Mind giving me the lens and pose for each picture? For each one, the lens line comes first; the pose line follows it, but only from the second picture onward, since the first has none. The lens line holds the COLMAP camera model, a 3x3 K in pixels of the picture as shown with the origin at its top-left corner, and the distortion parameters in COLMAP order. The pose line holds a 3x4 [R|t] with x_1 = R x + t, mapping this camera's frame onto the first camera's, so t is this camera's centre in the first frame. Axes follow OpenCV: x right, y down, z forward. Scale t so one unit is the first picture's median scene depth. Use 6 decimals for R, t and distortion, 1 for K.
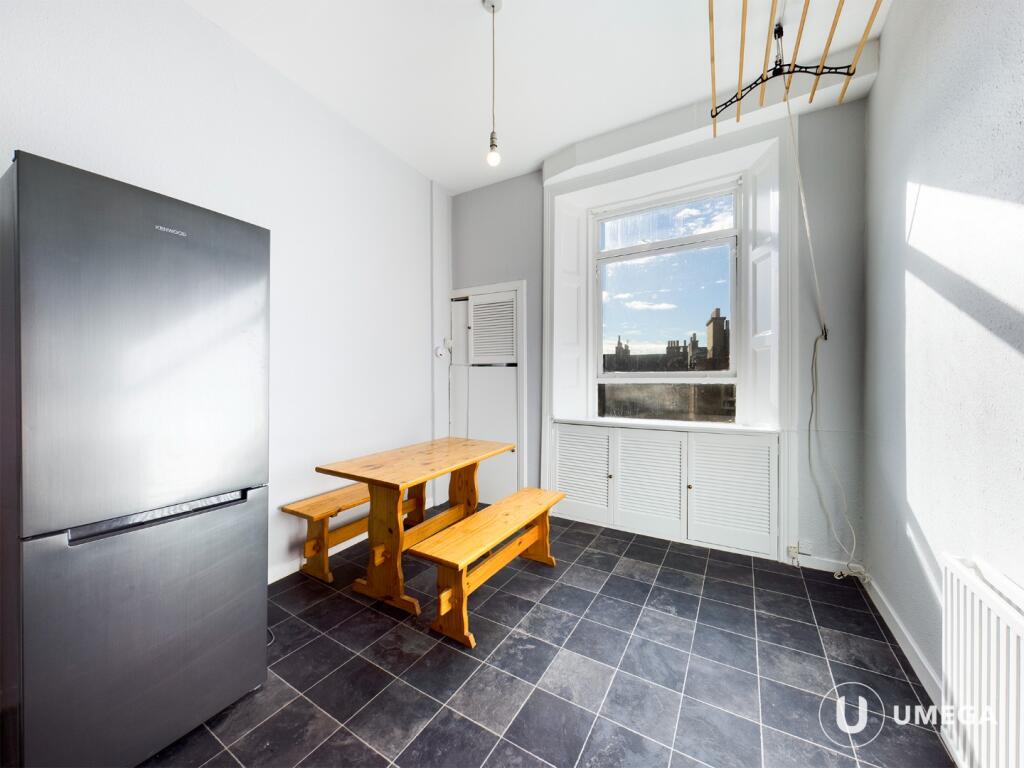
lens RADIAL K [[374.7, 0, 502.8], [0, 374.7, 378.4], [0, 0, 1]] dist [-0.000658, -0.000231]
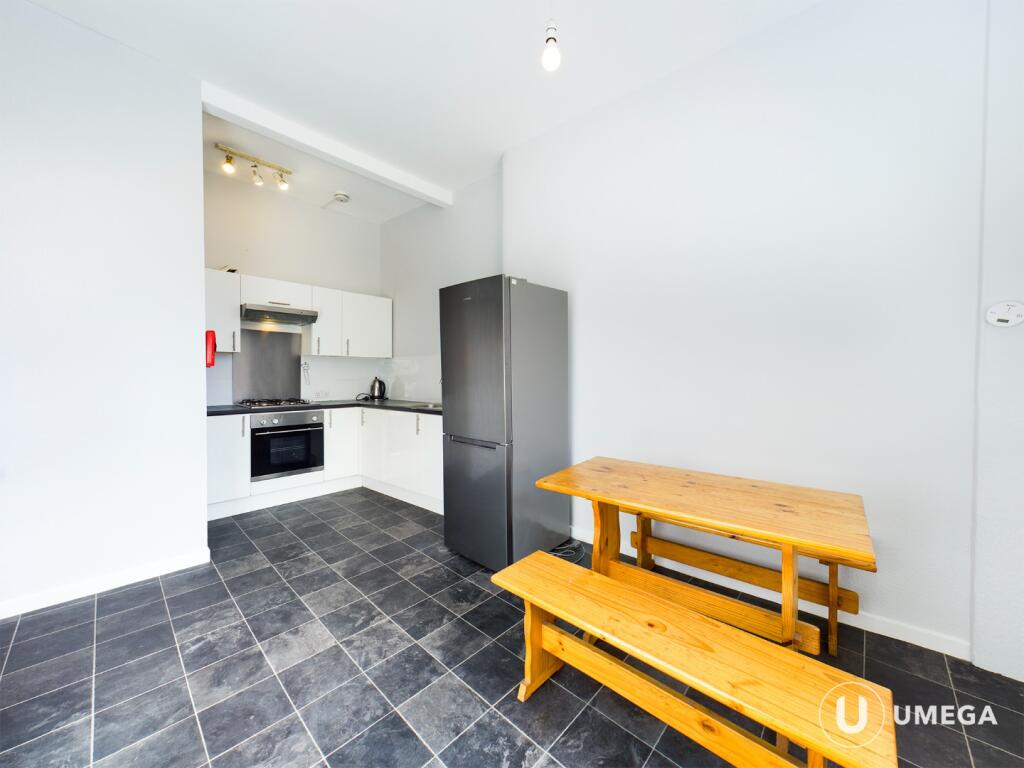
lens RADIAL K [[374.7, 0, 522.2], [0, 374.7, 387.4], [0, 0, 1]] dist [-0.000658, -0.000231]
pose [[-0.168269, 0.022007, -0.985495, 0.889287], [-0.001050, 0.999746, 0.022504, 0.004260], [0.985741, 0.004822, -0.168203, 1.395725]]
